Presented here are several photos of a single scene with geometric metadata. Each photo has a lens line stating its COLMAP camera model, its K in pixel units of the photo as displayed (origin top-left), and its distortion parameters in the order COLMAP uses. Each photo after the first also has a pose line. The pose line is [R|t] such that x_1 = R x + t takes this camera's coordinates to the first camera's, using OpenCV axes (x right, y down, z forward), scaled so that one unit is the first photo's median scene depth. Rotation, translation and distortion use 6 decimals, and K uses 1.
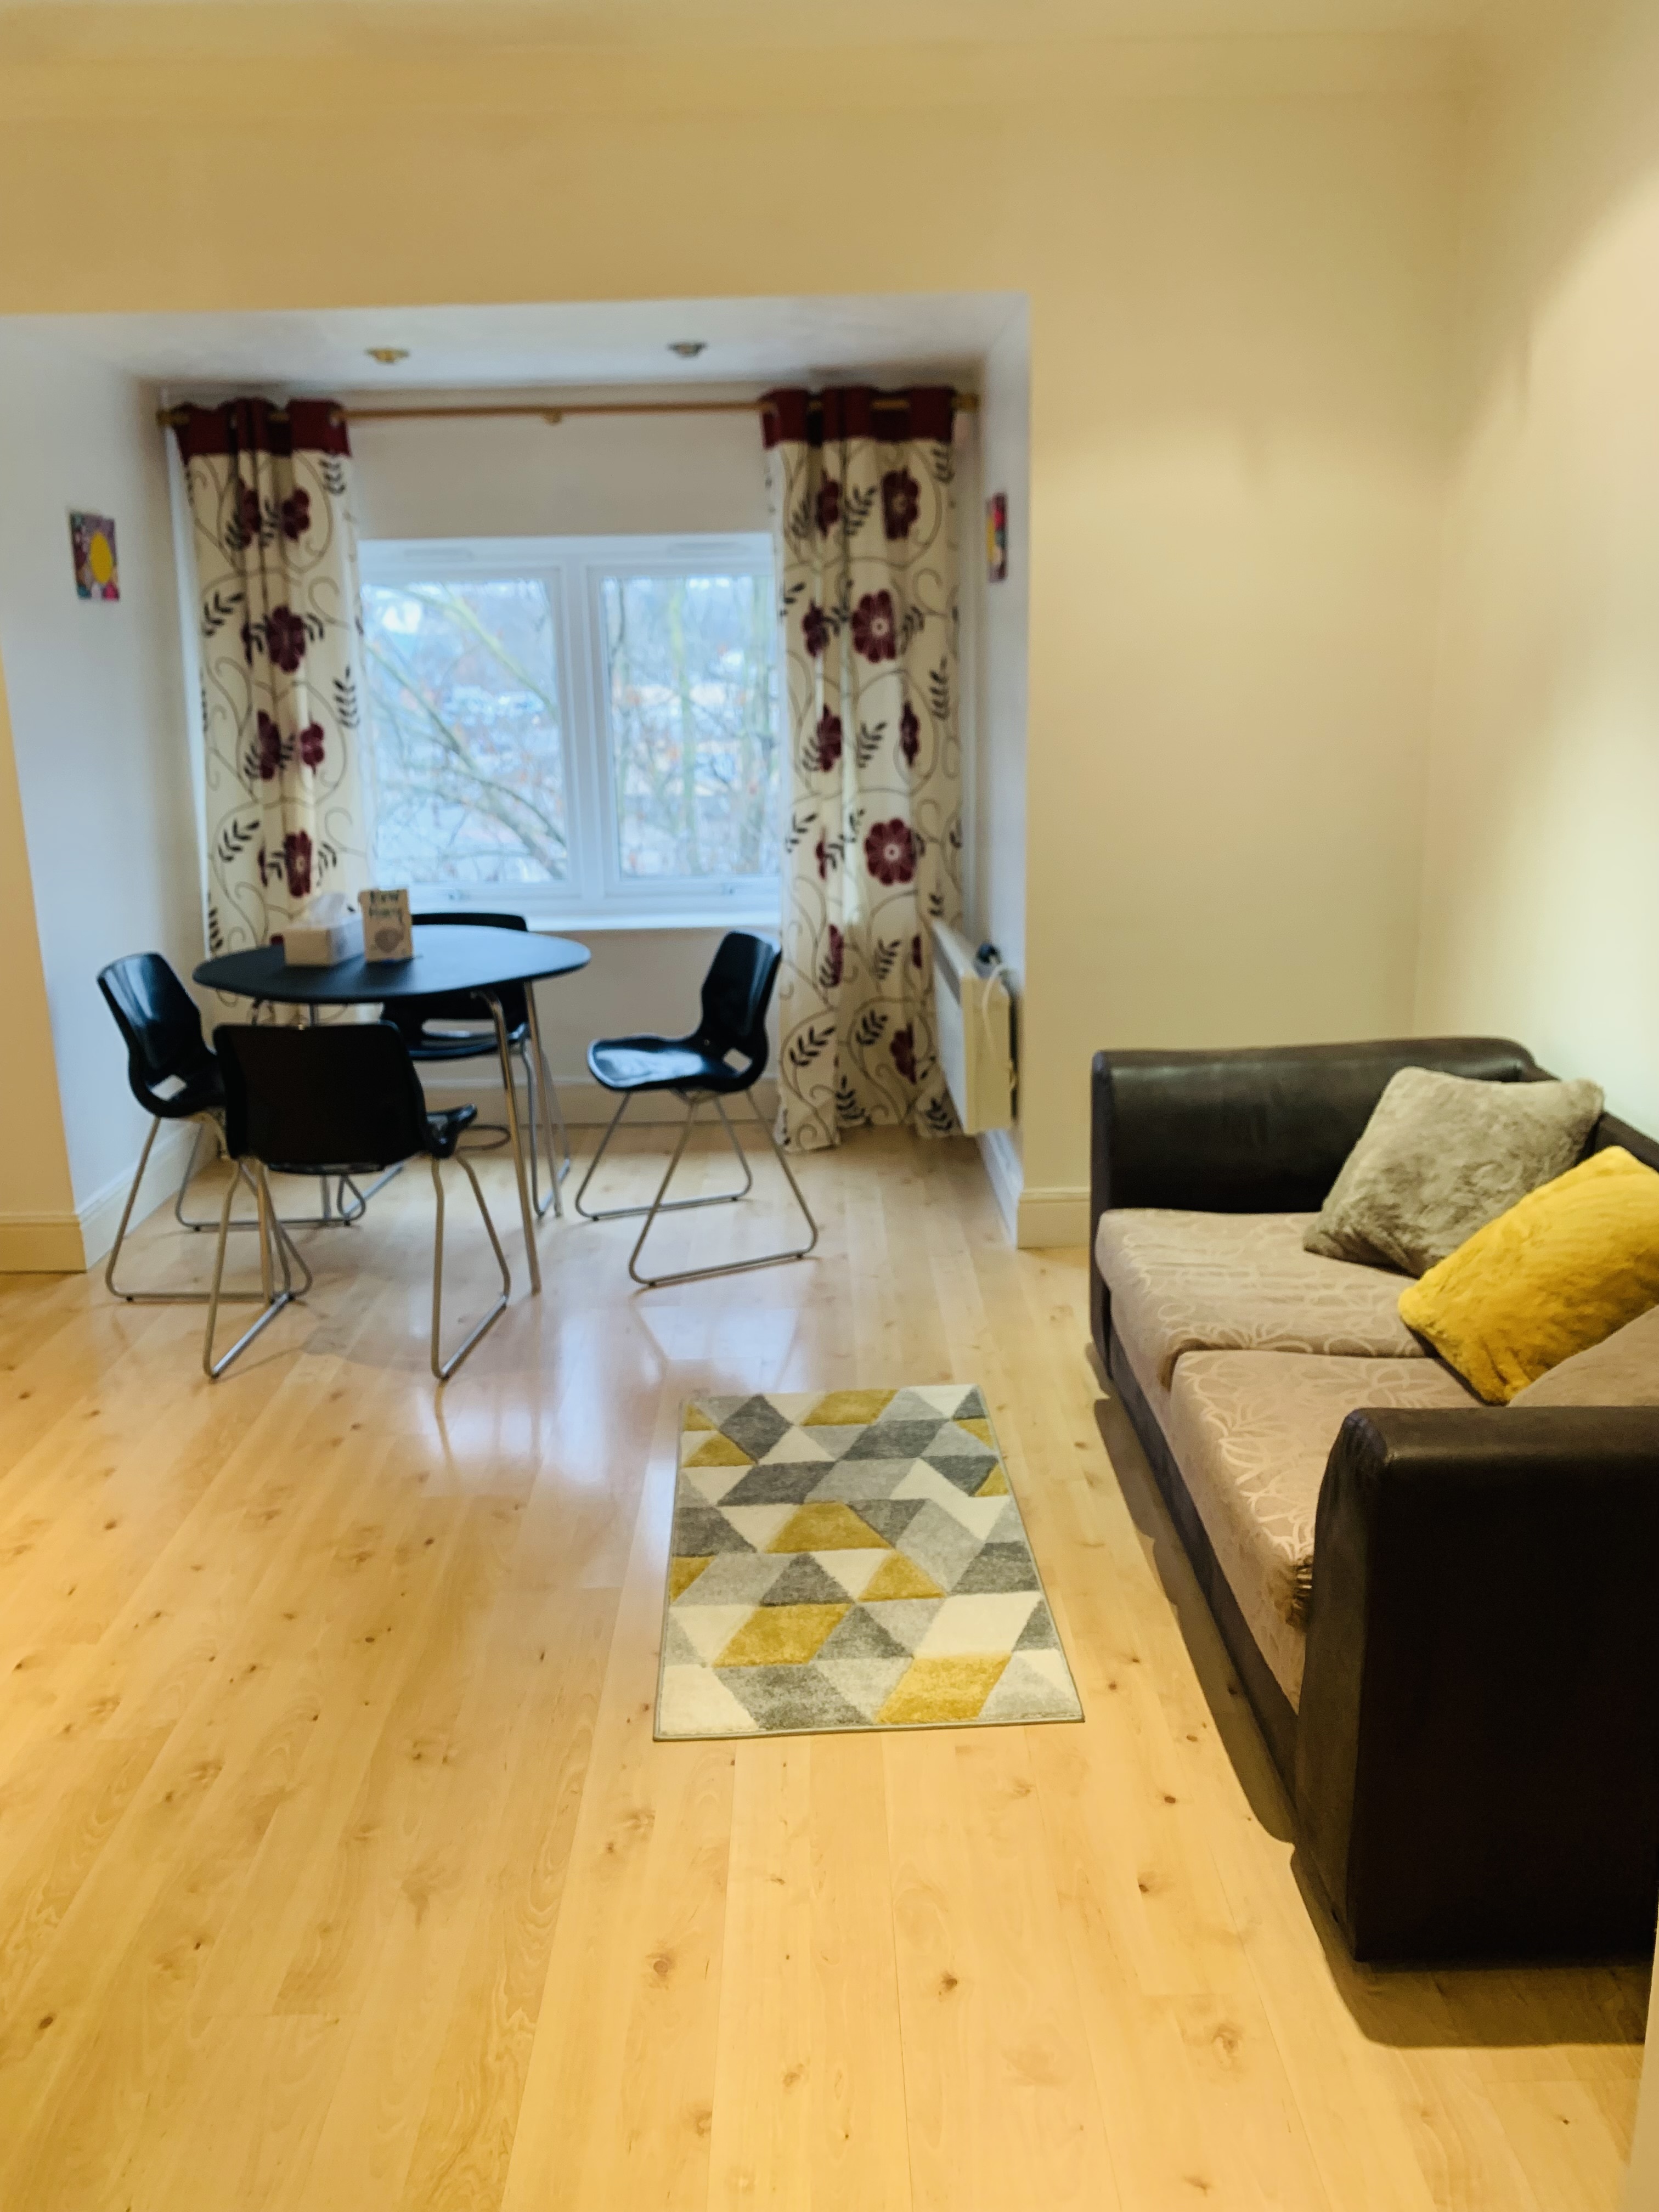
lens RADIAL K [[1668.4, 0, 819.3], [0, 1668.4, 1058.1], [0, 0, 1]] dist [0.103262, -0.230374]
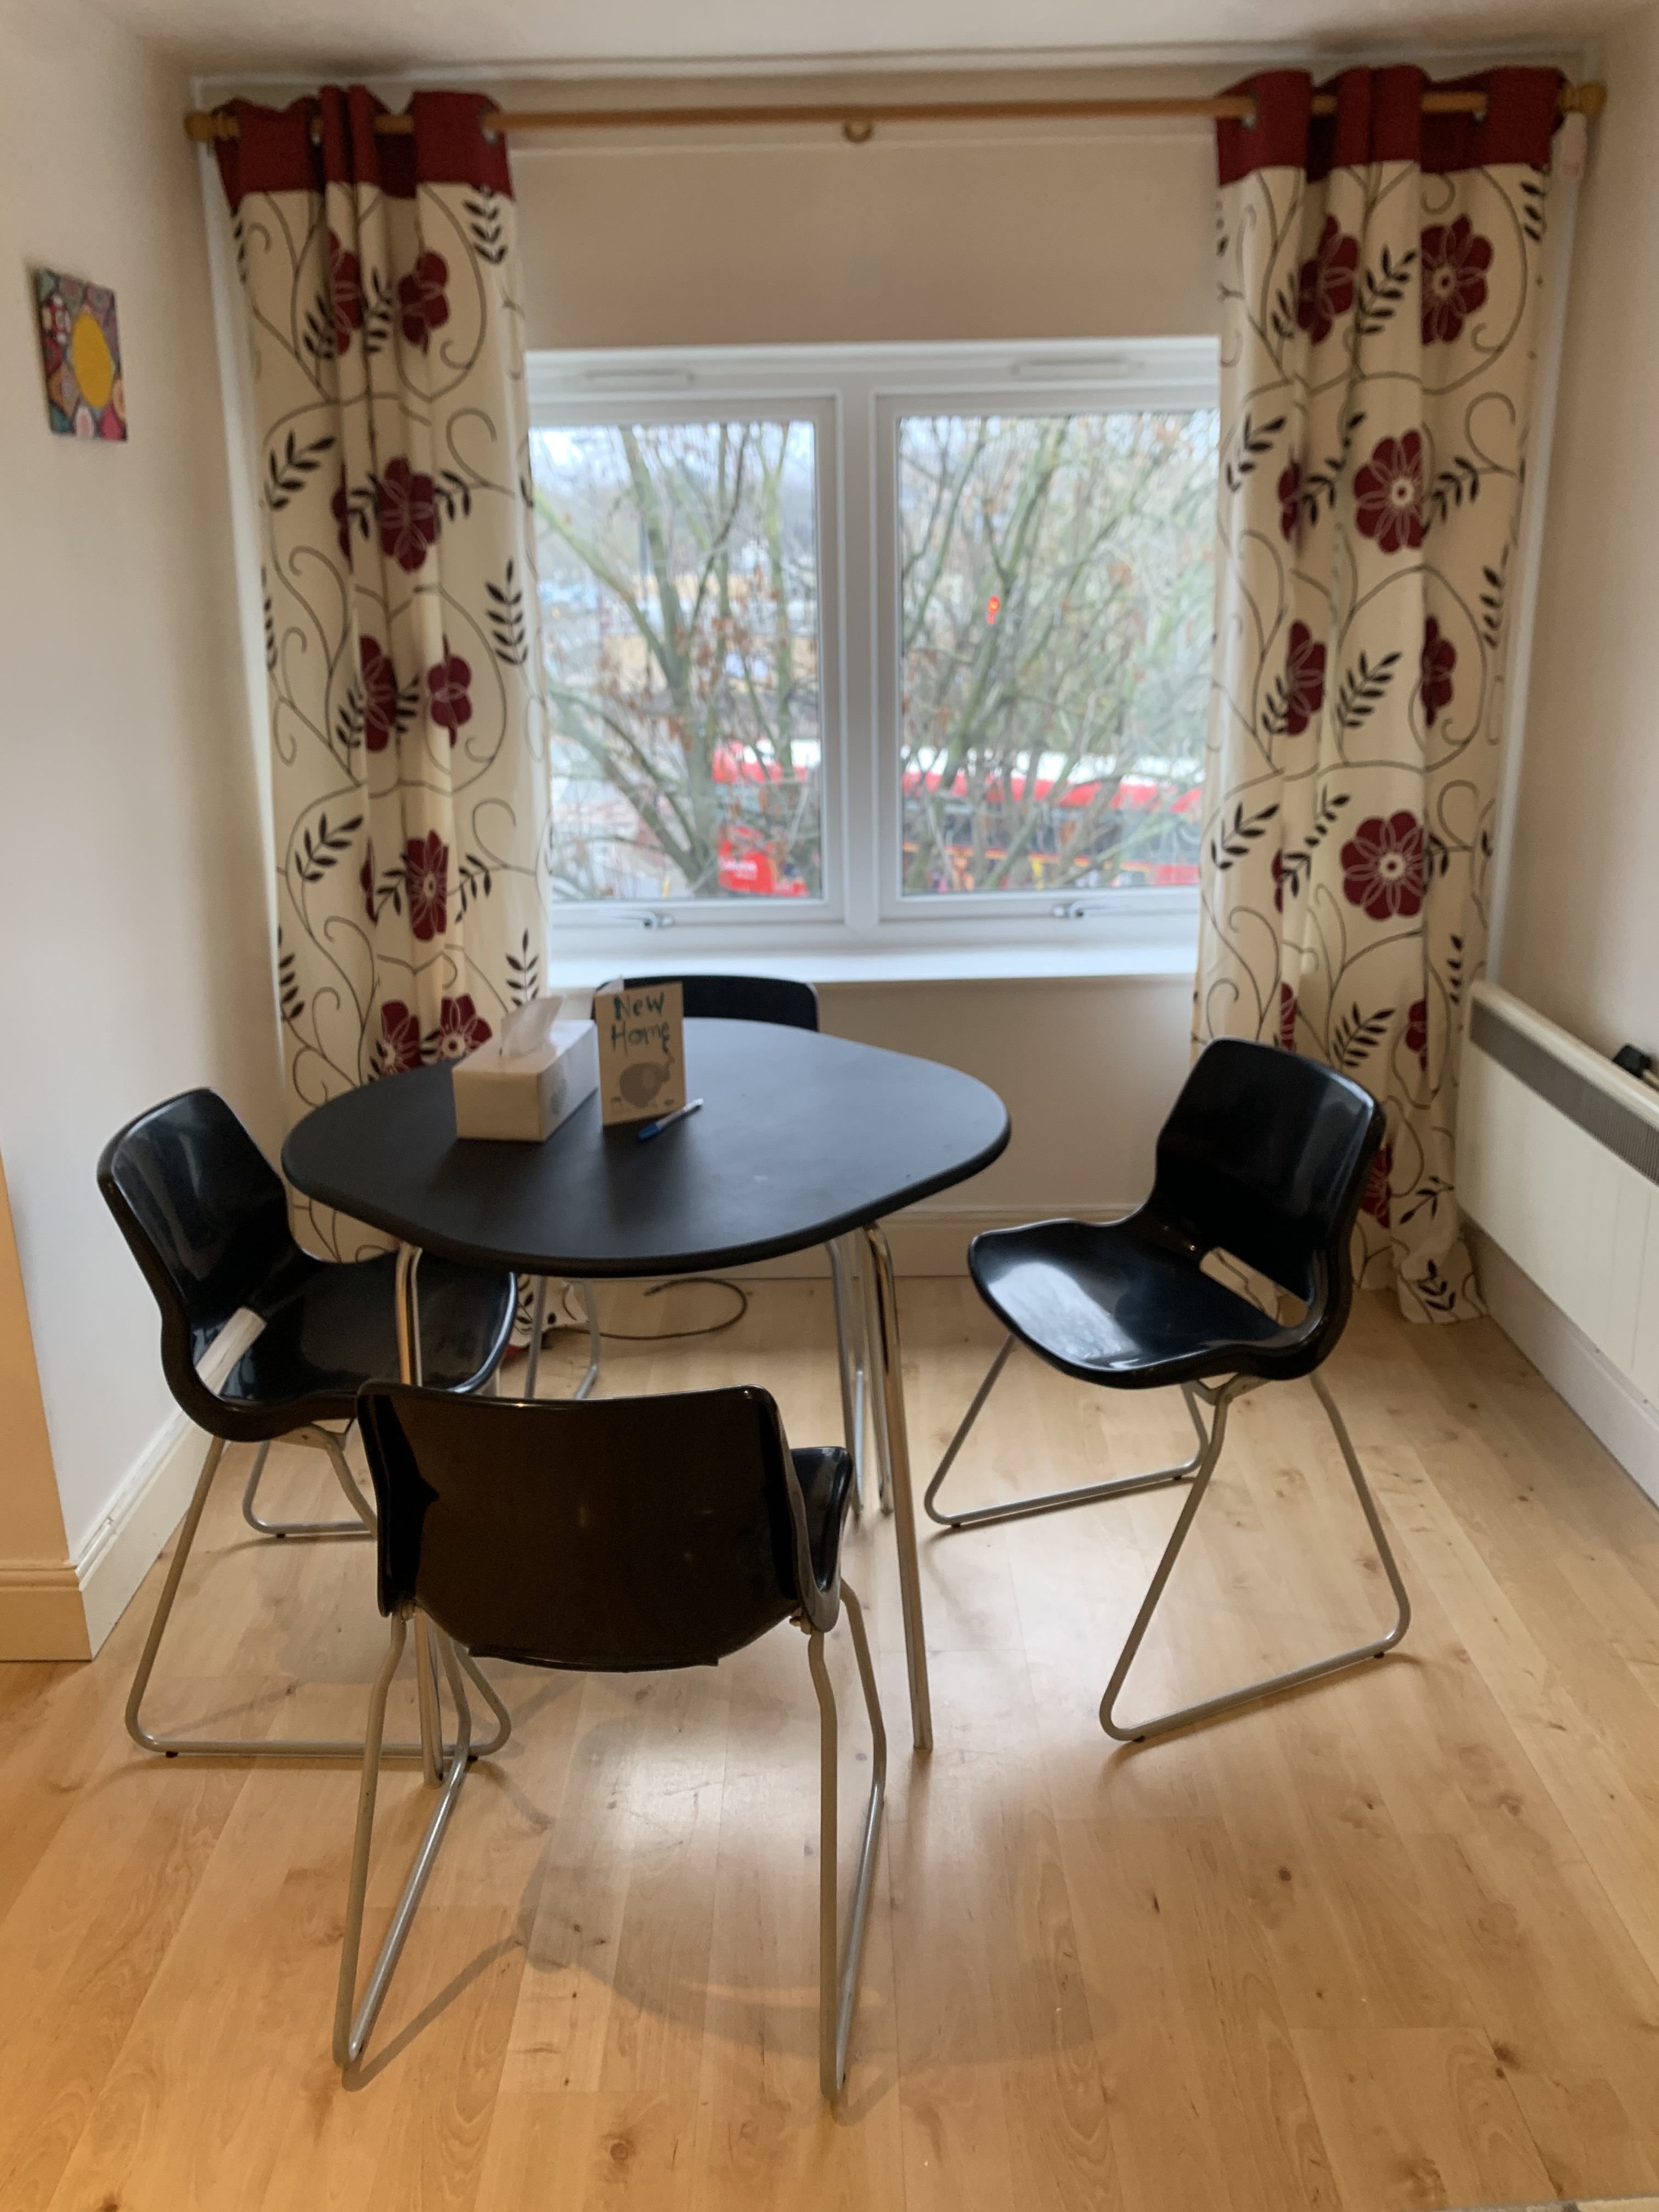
lens RADIAL K [[1676.1, 0, 829.4], [0, 1676.1, 1044.9], [0, 0, 1]] dist [0.060504, -0.086471]
pose [[0.999992, 0.003490, -0.002063, -0.164175], [-0.003375, 0.998571, 0.053337, -0.092897], [0.002246, -0.053329, 0.998574, 0.391335]]
